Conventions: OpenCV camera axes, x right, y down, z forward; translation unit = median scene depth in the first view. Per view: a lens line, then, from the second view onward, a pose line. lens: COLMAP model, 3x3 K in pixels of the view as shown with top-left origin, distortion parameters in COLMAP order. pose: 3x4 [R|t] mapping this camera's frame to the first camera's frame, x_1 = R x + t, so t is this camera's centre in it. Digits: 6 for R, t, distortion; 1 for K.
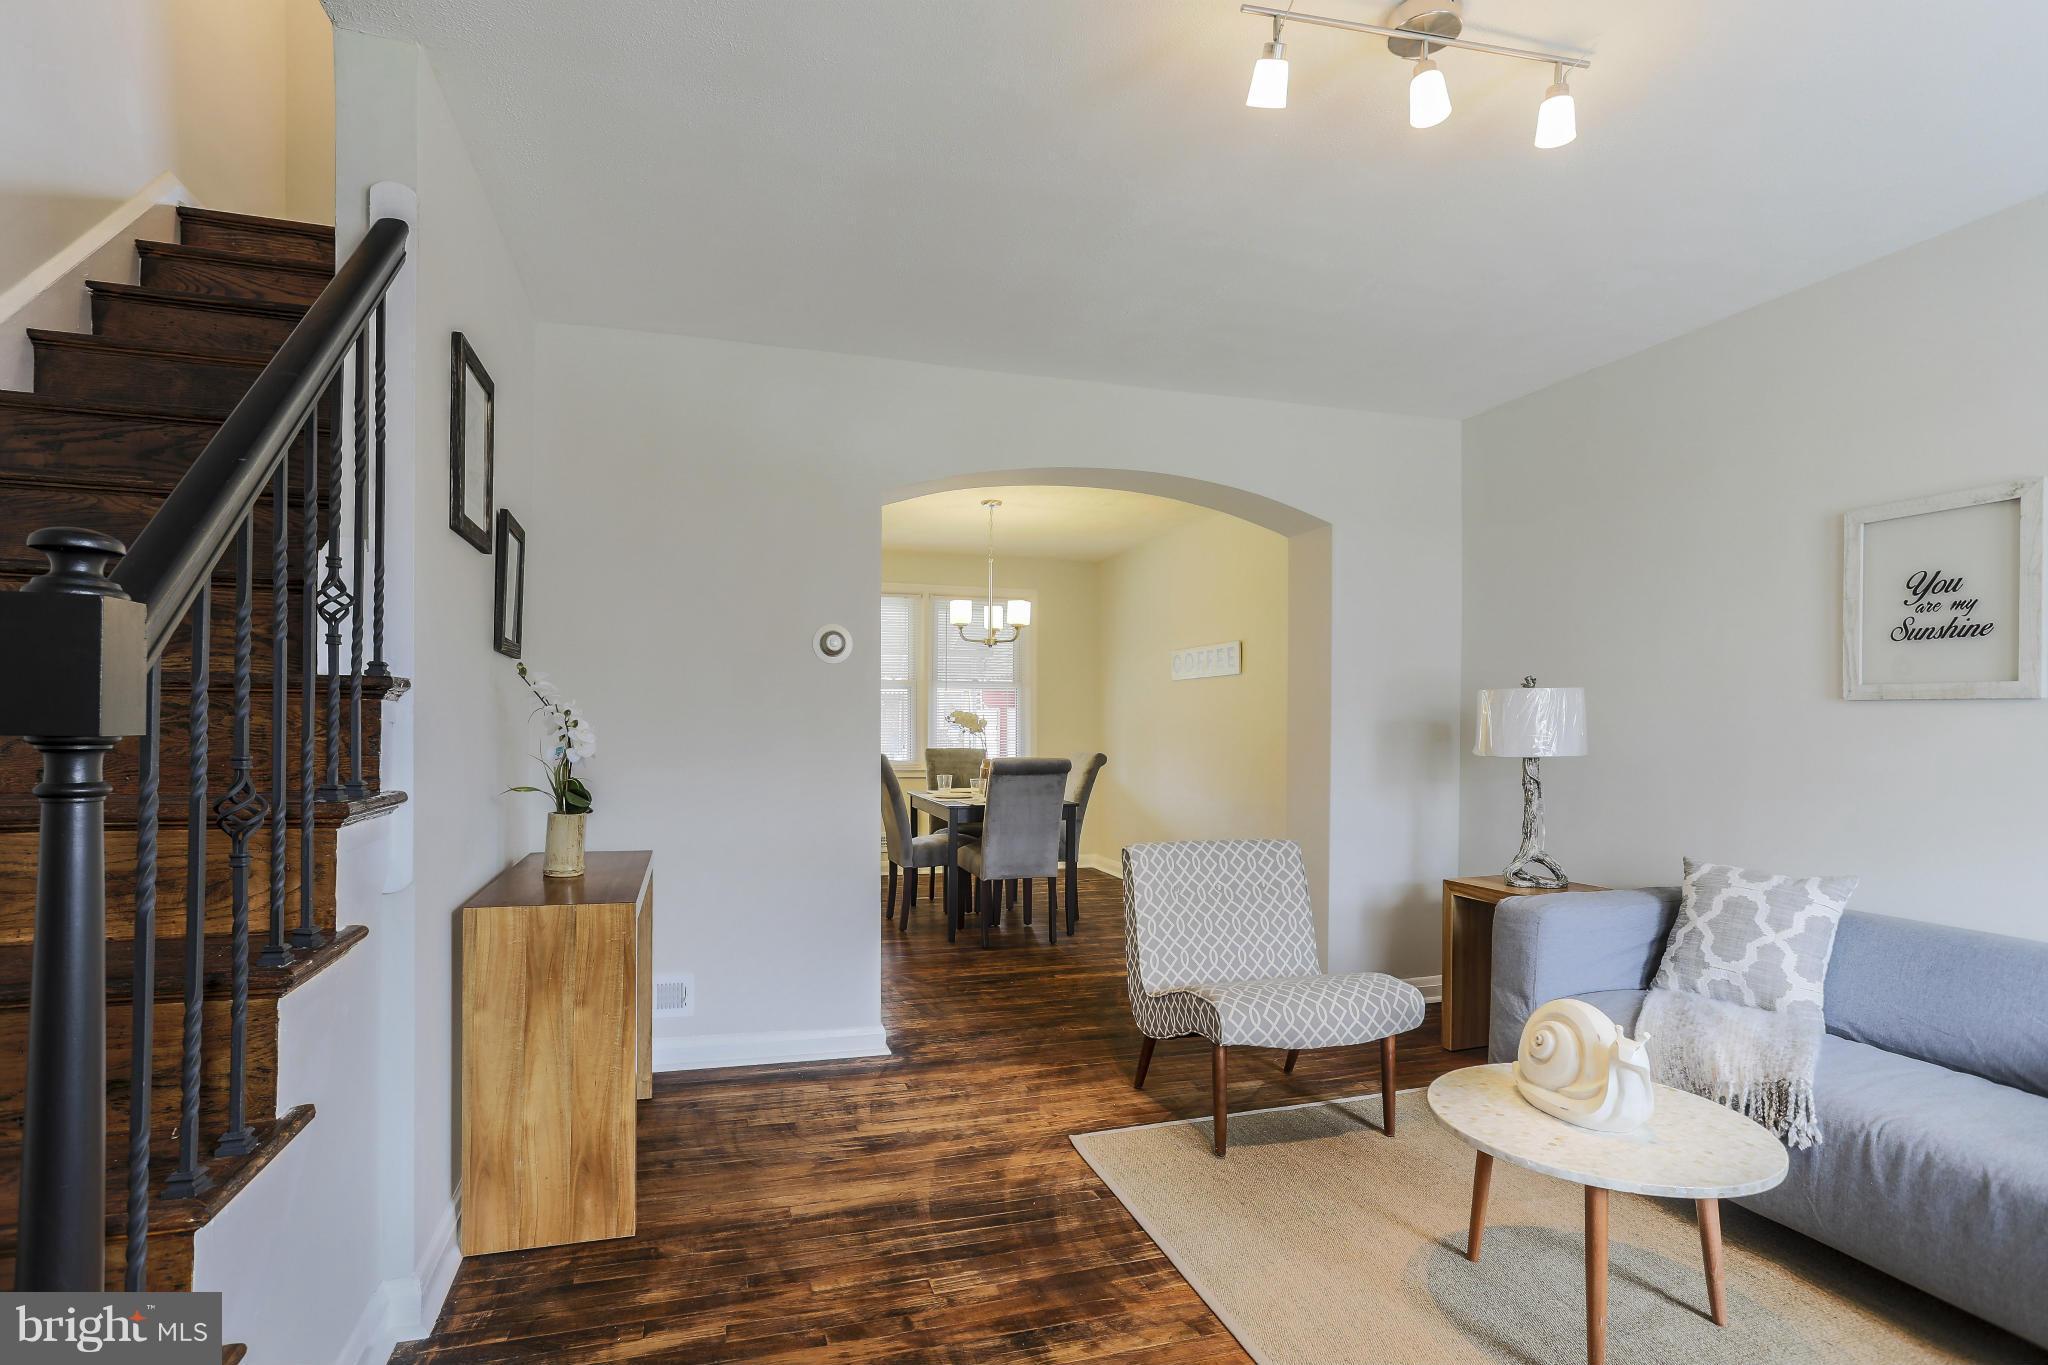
lens RADIAL K [[1001.3, 0, 1018.9], [0, 1001.3, 691.1], [0, 0, 1]] dist [-0.047421, 0.030359]
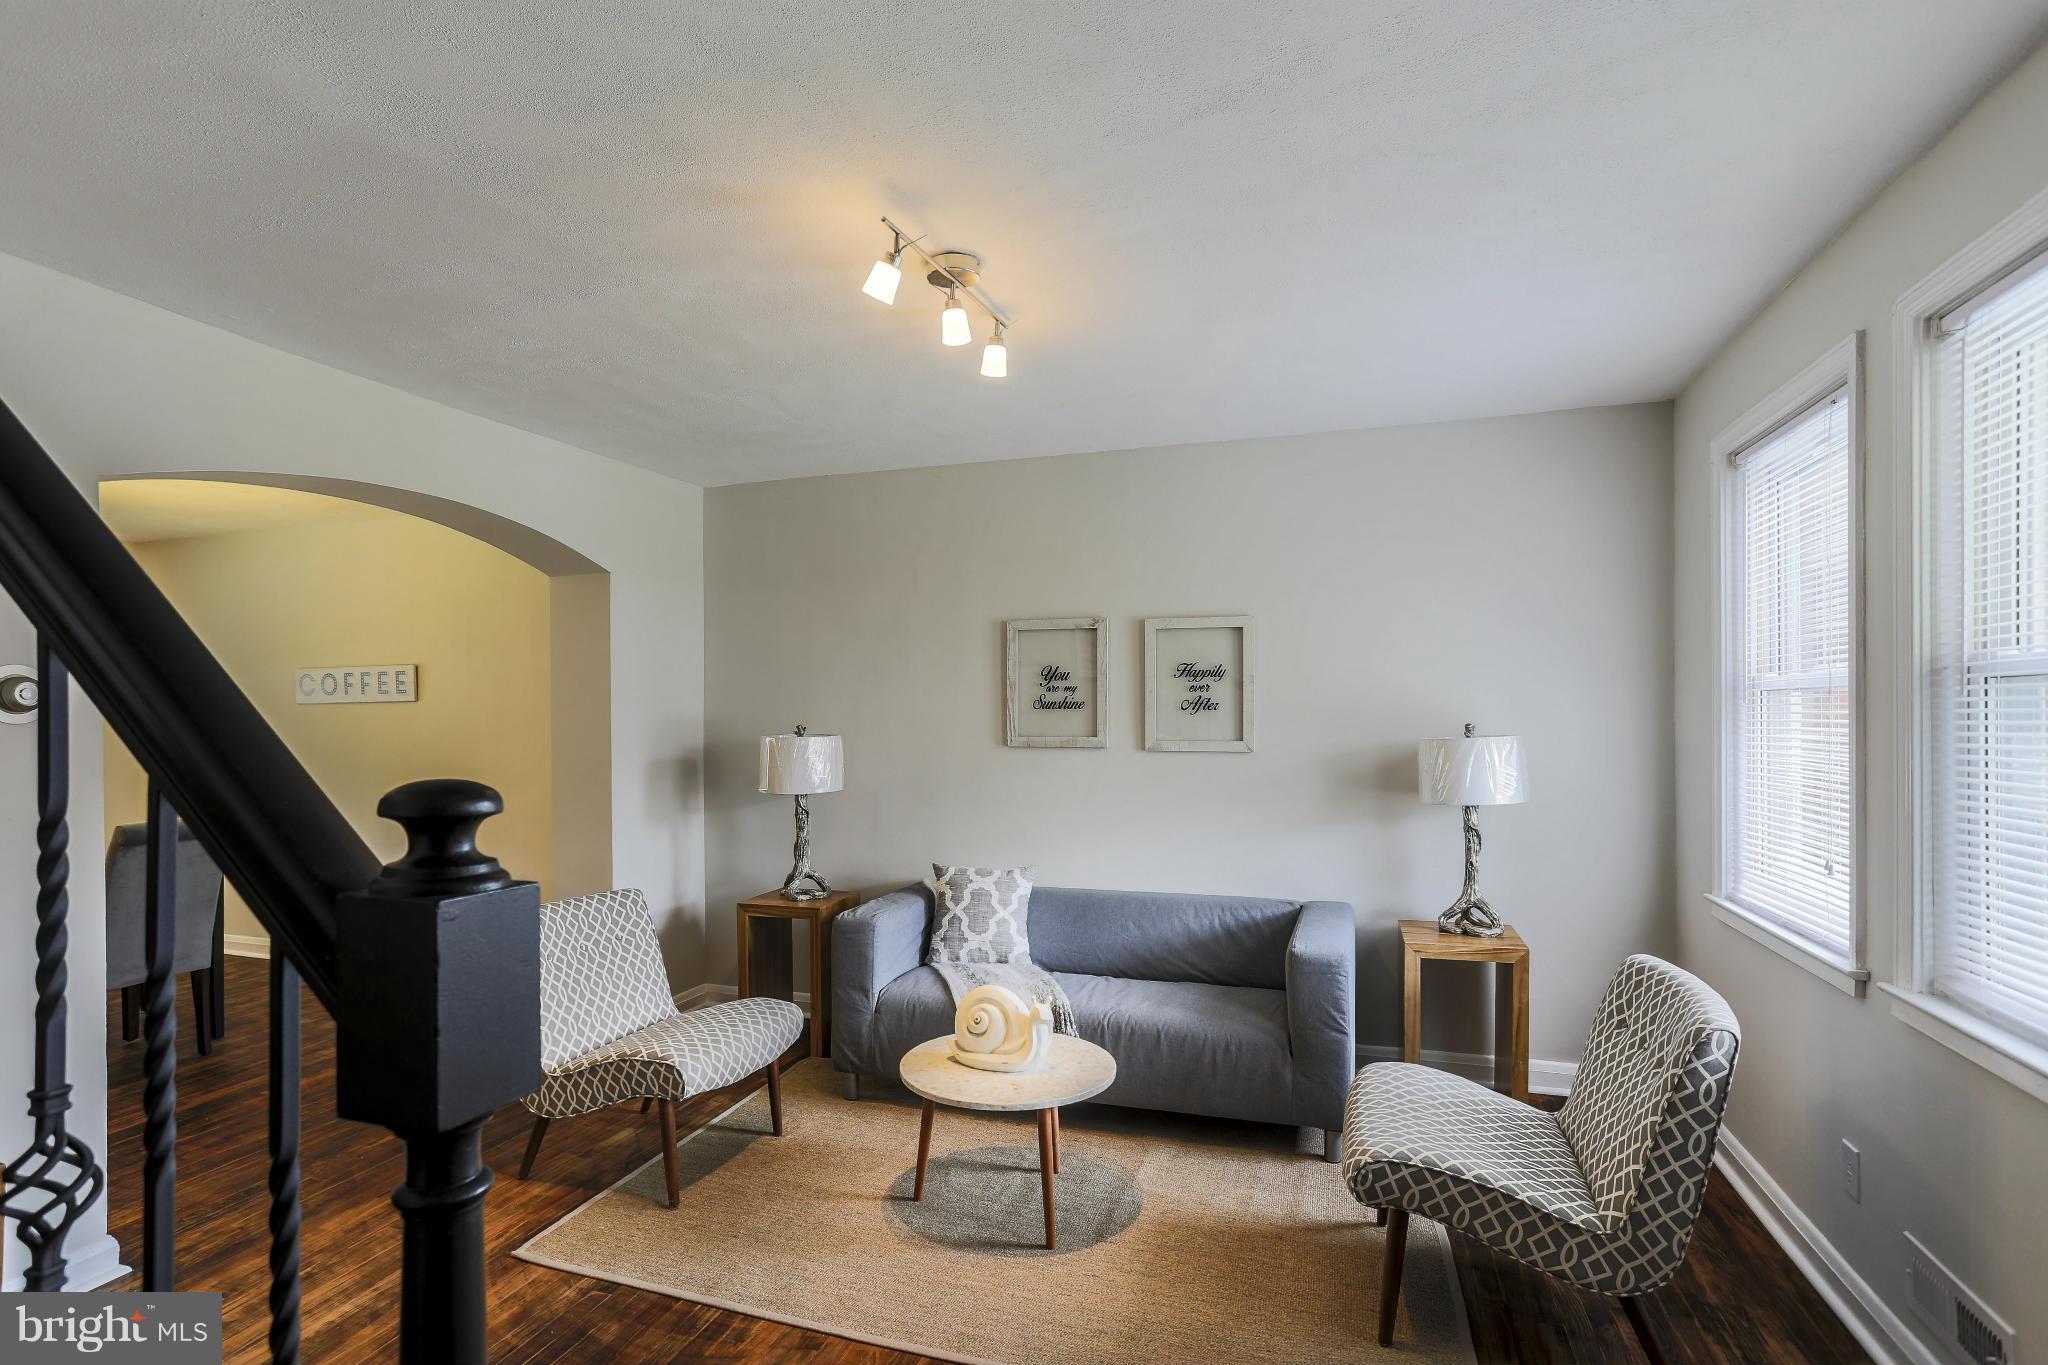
lens RADIAL K [[1001.3, 0, 973.8], [0, 1001.3, 676.8], [0, 0, 1]] dist [-0.047421, 0.030359]
pose [[0.605687, 0.020396, 0.795441, -0.441740], [-0.014089, 0.999790, -0.014908, -0.078574], [-0.795578, -0.002177, 0.605847, 0.117344]]
